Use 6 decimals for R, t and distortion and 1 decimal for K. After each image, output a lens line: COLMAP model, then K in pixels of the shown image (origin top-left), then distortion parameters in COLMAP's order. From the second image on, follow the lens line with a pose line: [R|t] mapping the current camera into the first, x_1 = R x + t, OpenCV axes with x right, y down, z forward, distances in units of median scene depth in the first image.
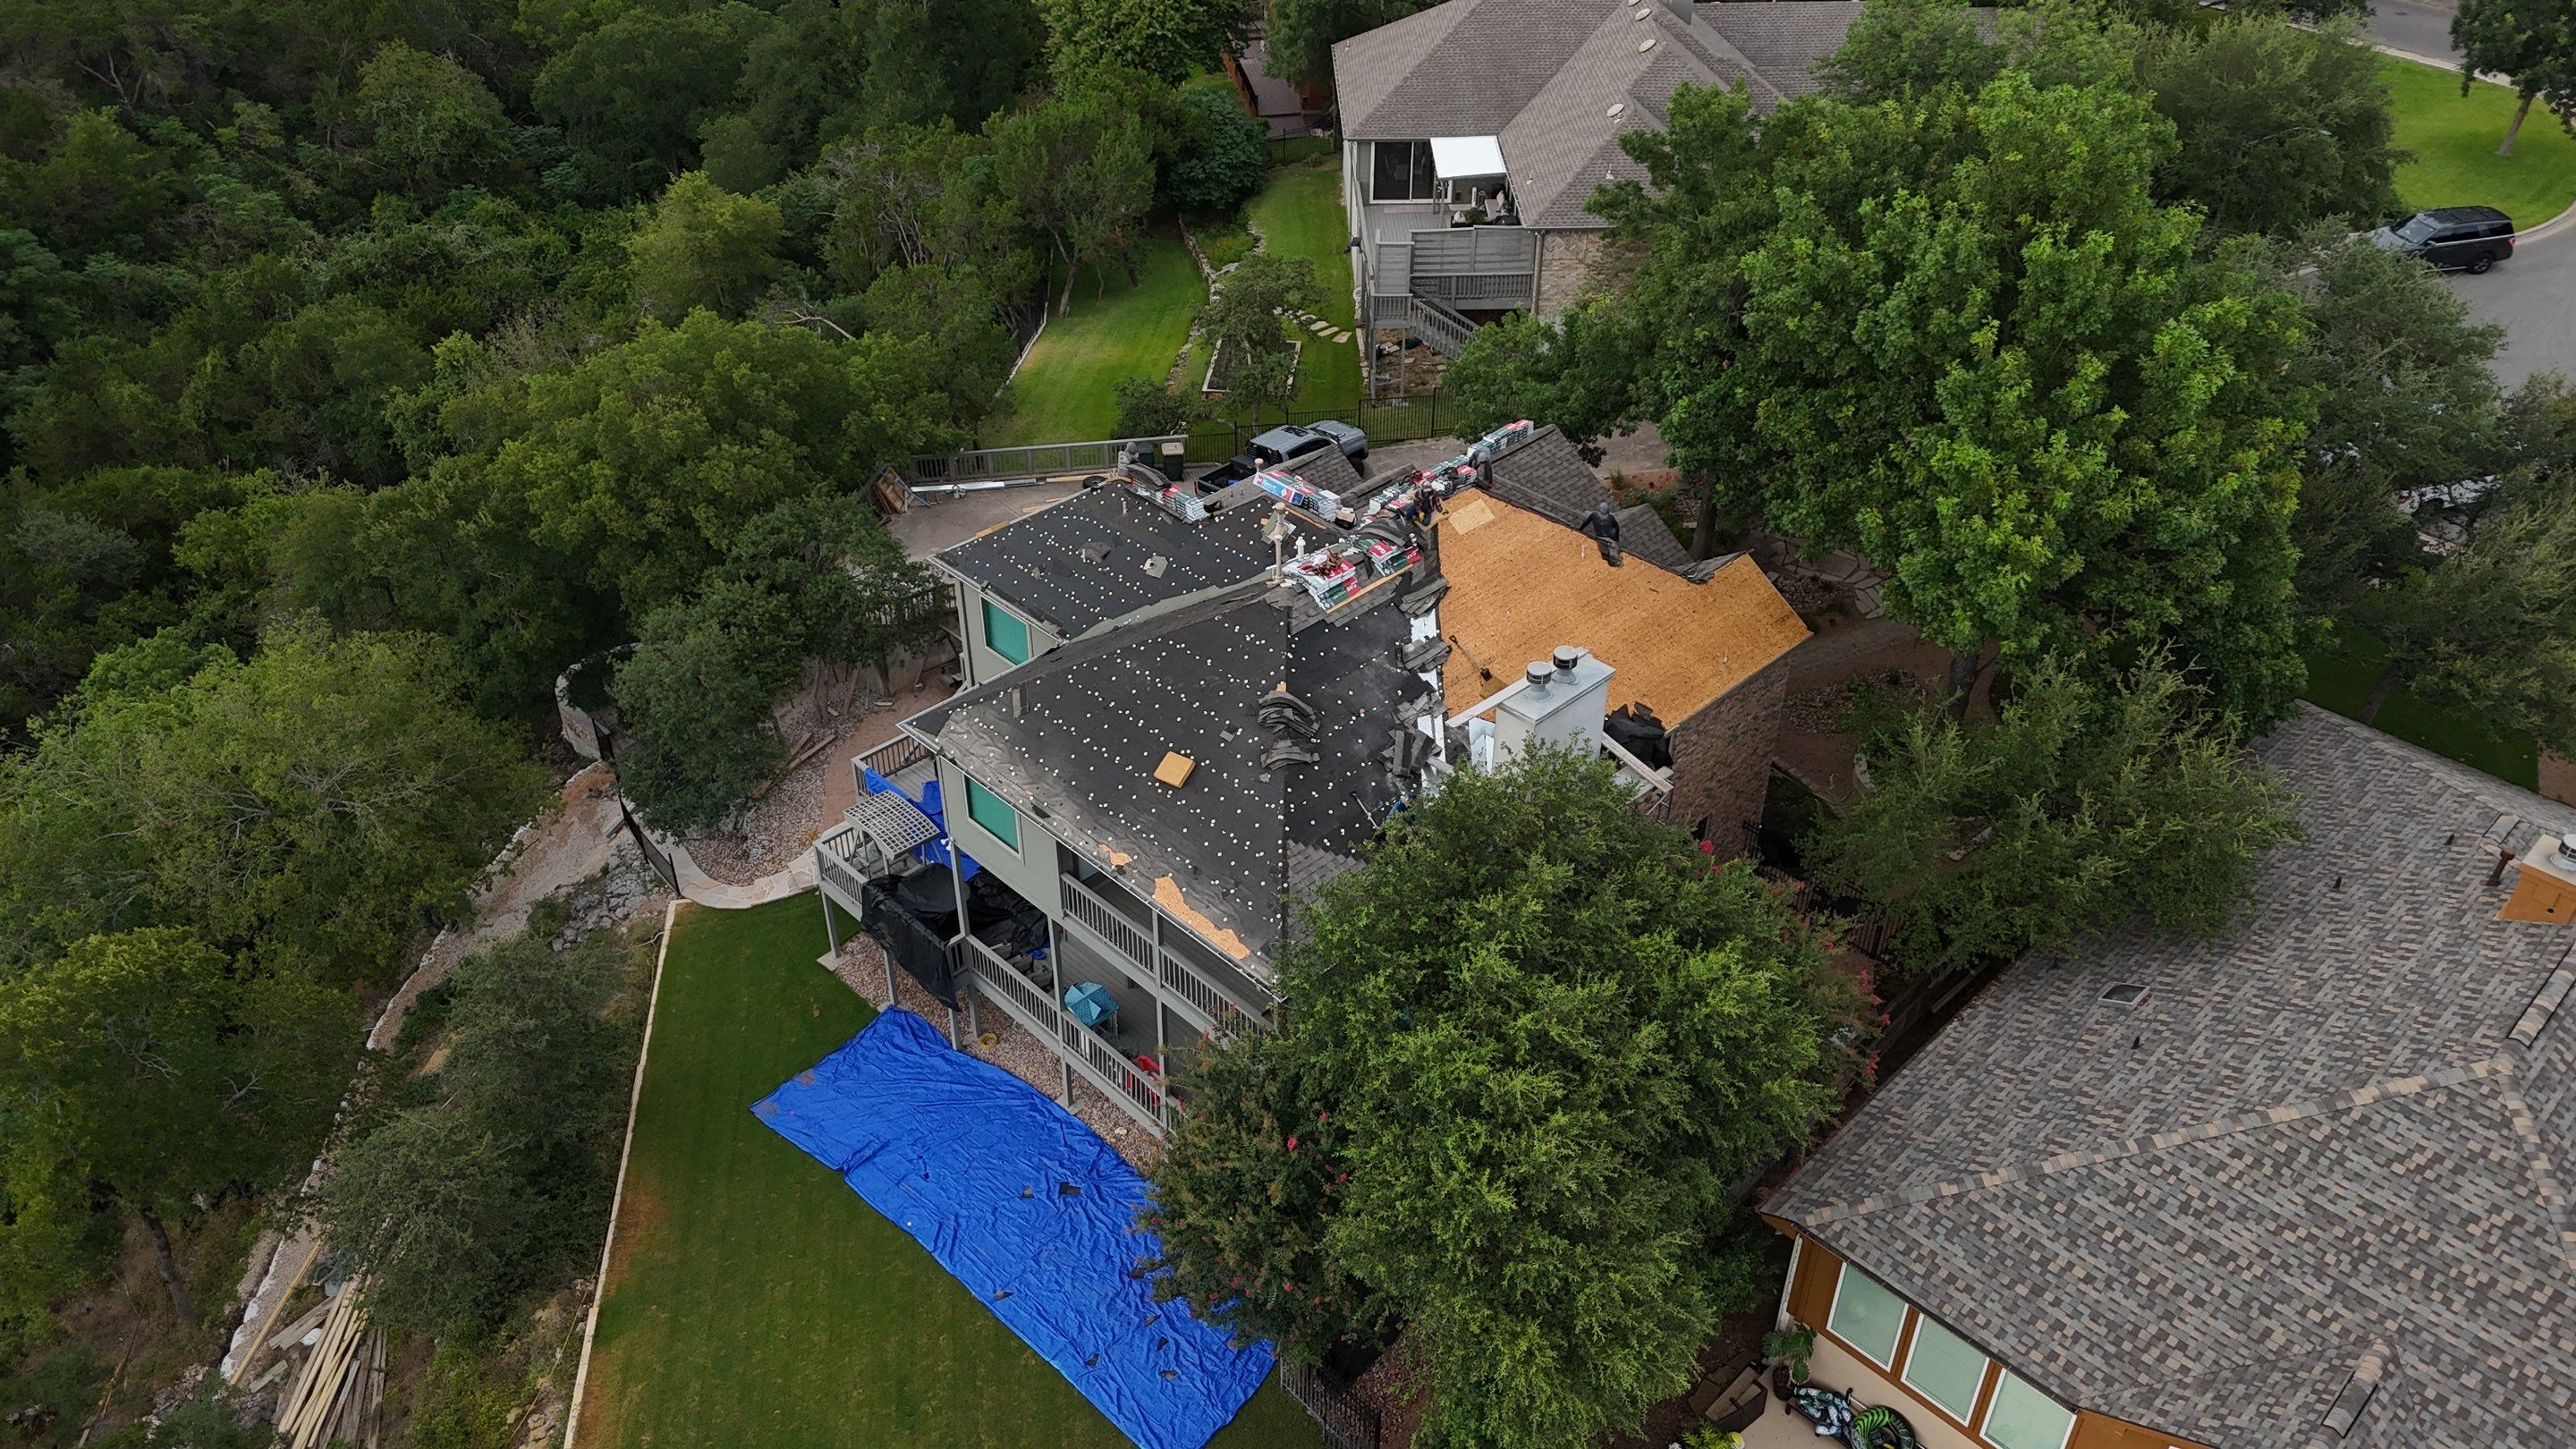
lens RADIAL K [[1897.3, 0, 1283.2], [0, 1897.3, 725.6], [0, 0, 1]] dist [0.037251, -0.020408]
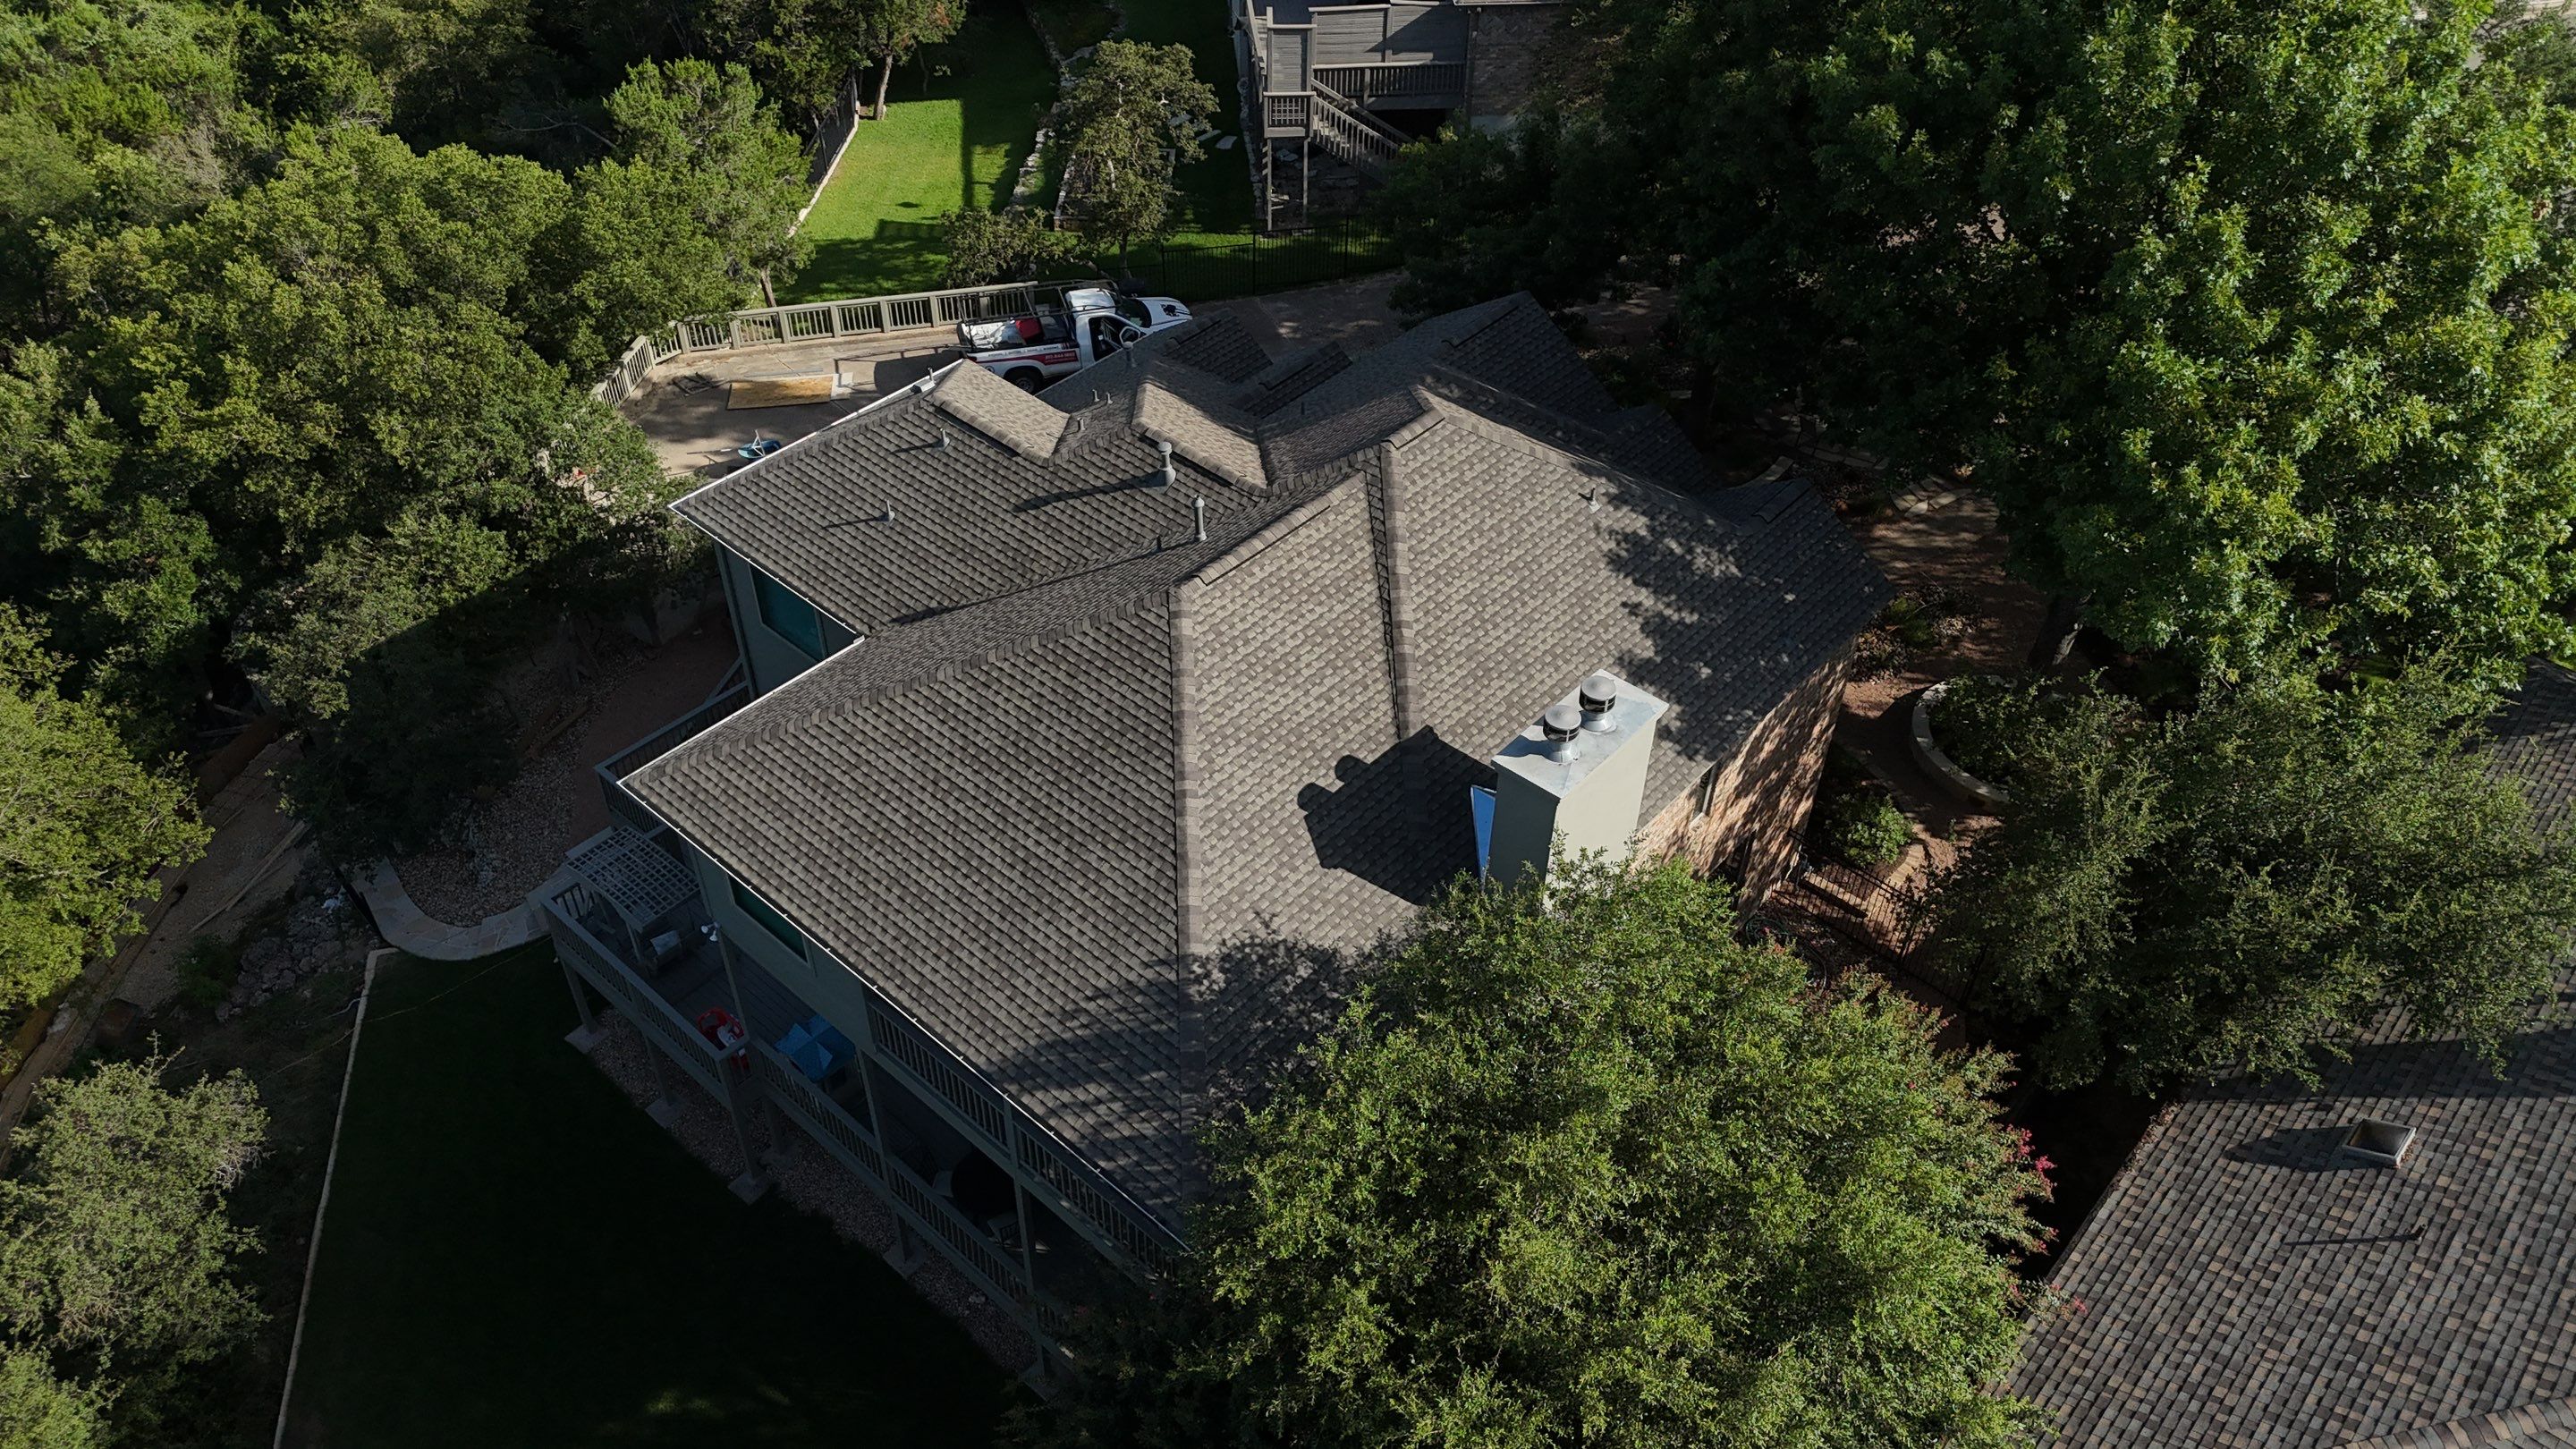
lens RADIAL K [[1897.3, 0, 1281.3], [0, 1897.3, 722.6], [0, 0, 1]] dist [0.037251, -0.020408]
pose [[0.997647, -0.035788, 0.058470, -0.002695], [0.028832, 0.992858, 0.115767, -0.102669], [-0.062195, -0.113809, 0.991554, 0.321816]]
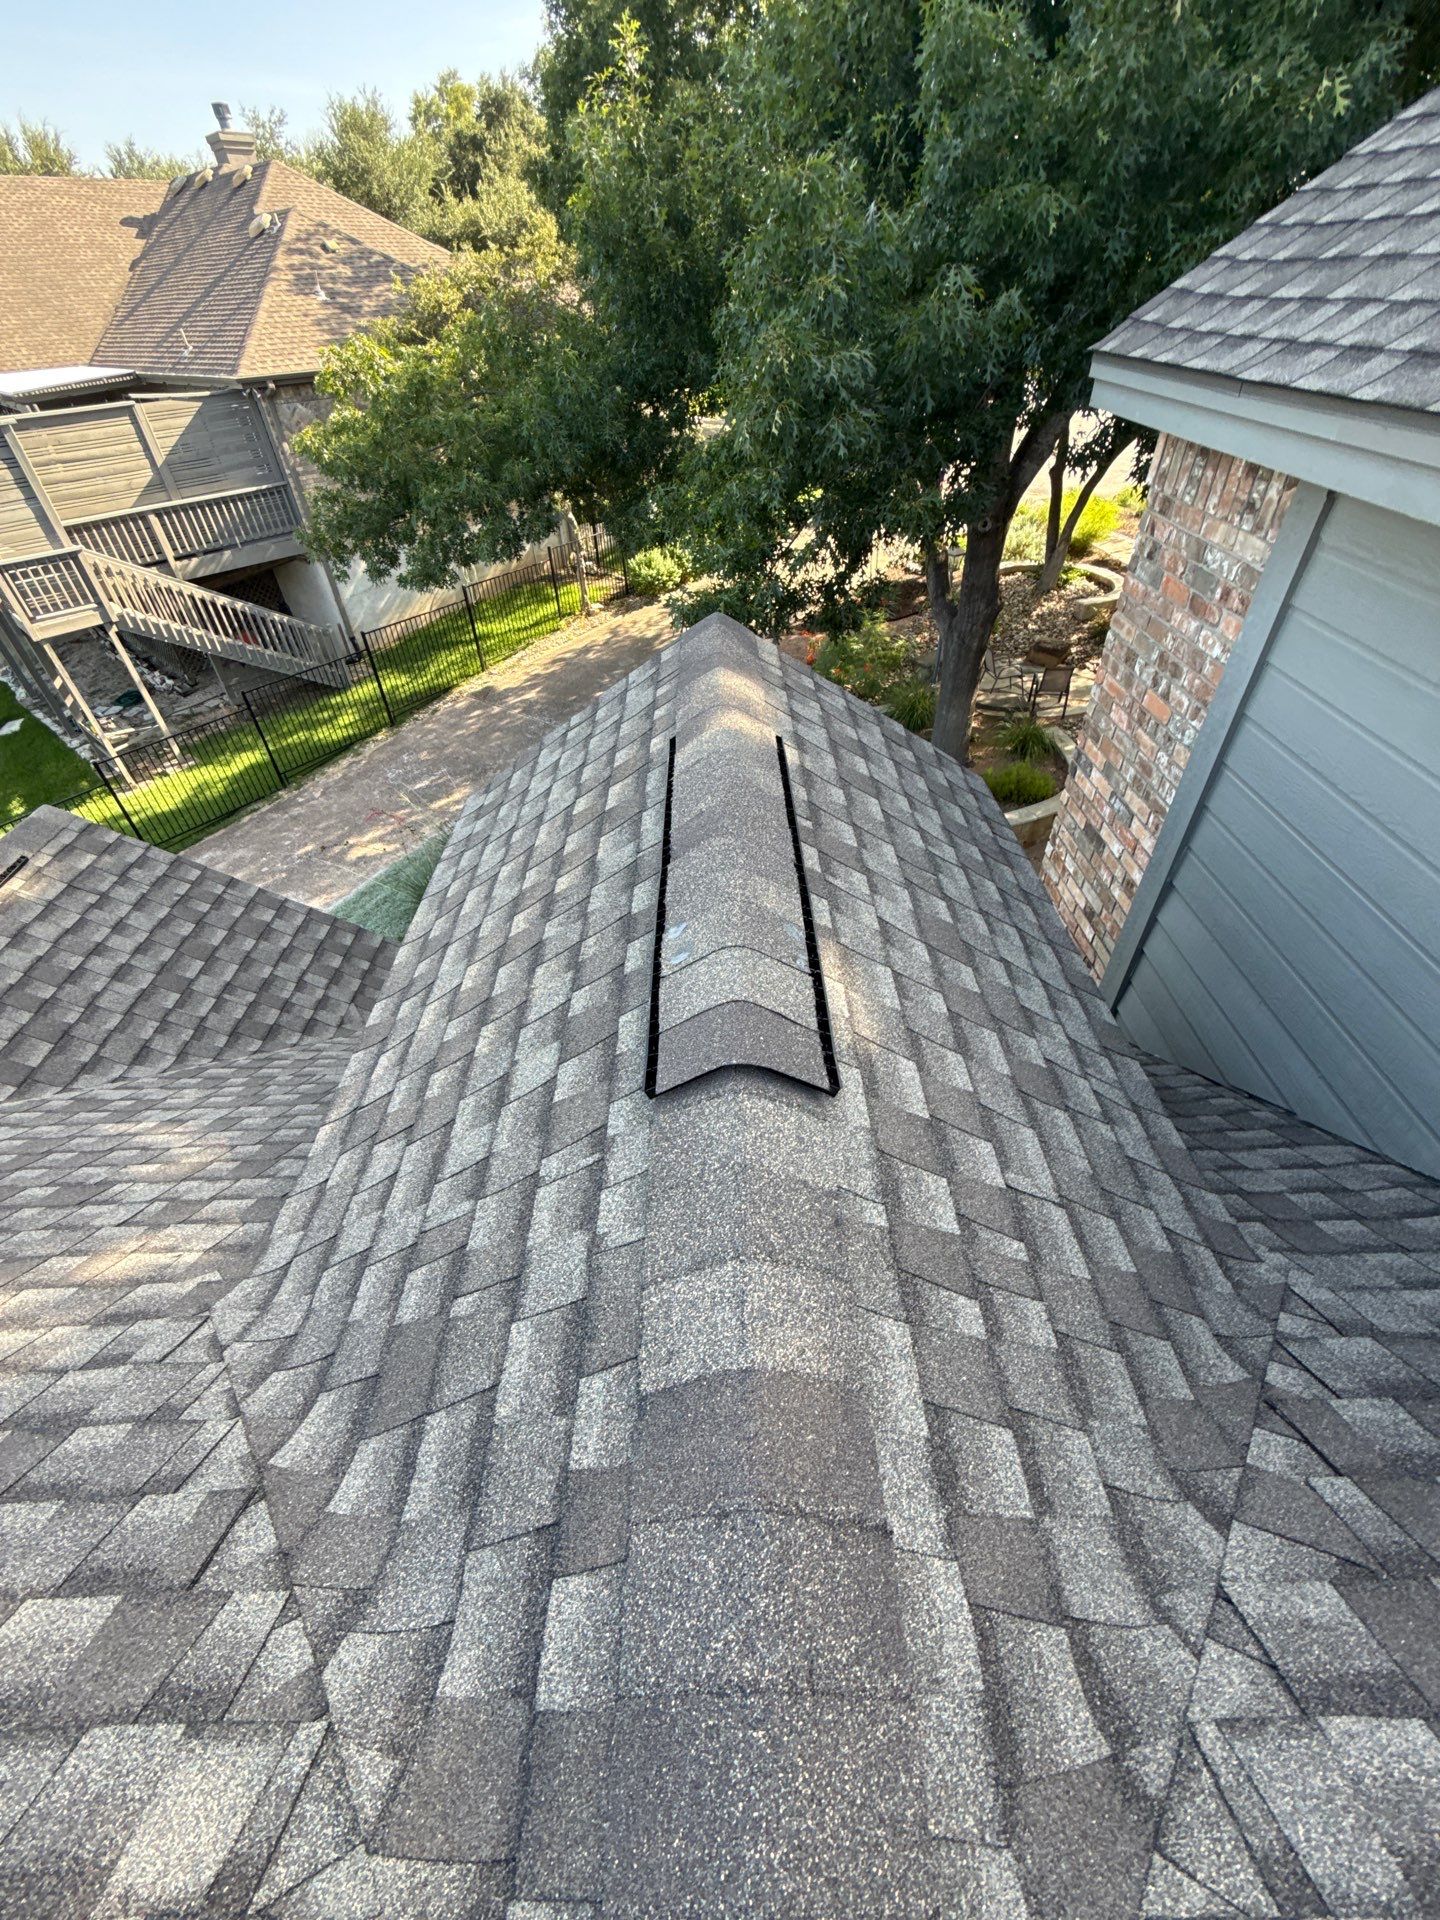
lens RADIAL K [[765.7, 0, 715.0], [0, 765.7, 957.3], [0, 0, 1]] dist [-0.000541, -0.000203]
pose [[0.698707, -0.494704, 0.516795, 0.048623], [0.444441, 0.866225, 0.228313, -0.183397], [-0.560608, 0.070161, 0.825104, 1.311756]]
